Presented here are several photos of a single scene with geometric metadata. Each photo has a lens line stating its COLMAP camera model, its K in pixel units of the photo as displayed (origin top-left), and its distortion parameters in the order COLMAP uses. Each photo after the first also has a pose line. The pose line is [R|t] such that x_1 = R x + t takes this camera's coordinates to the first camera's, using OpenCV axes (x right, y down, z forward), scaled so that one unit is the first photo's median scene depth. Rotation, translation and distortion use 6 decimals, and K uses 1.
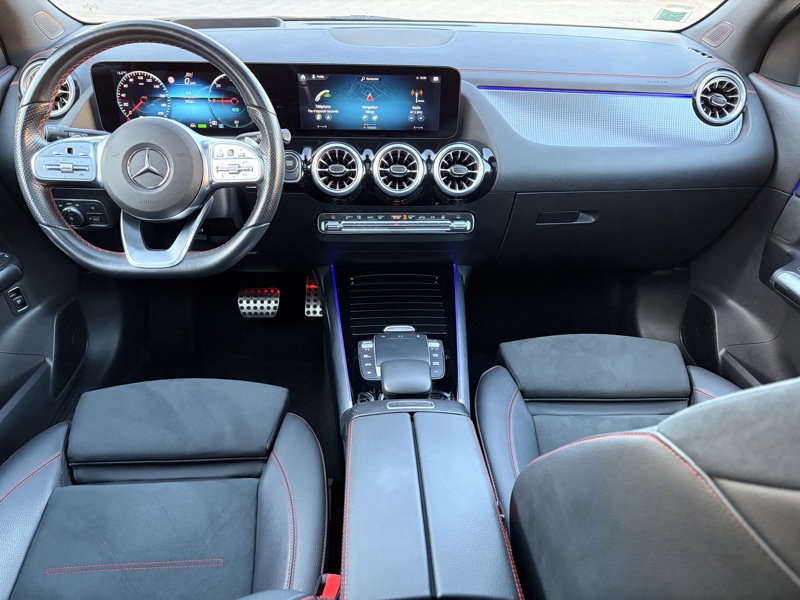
lens RADIAL K [[610.8, 0, 403.0], [0, 610.8, 315.8], [0, 0, 1]] dist [0.023344, -0.027480]
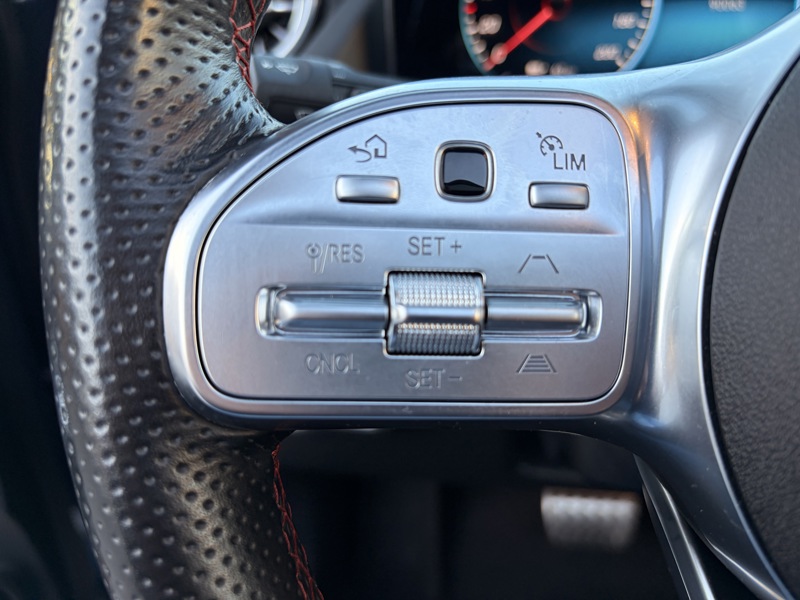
lens RADIAL K [[610.8, 0, 400.6], [0, 610.8, 301.5], [0, 0, 1]] dist [0.023344, -0.027480]
pose [[0.984153, 0.026755, -0.175294, -0.438101], [-0.041737, 0.995729, -0.082347, -0.191189], [0.172342, 0.088358, 0.981066, 0.723765]]
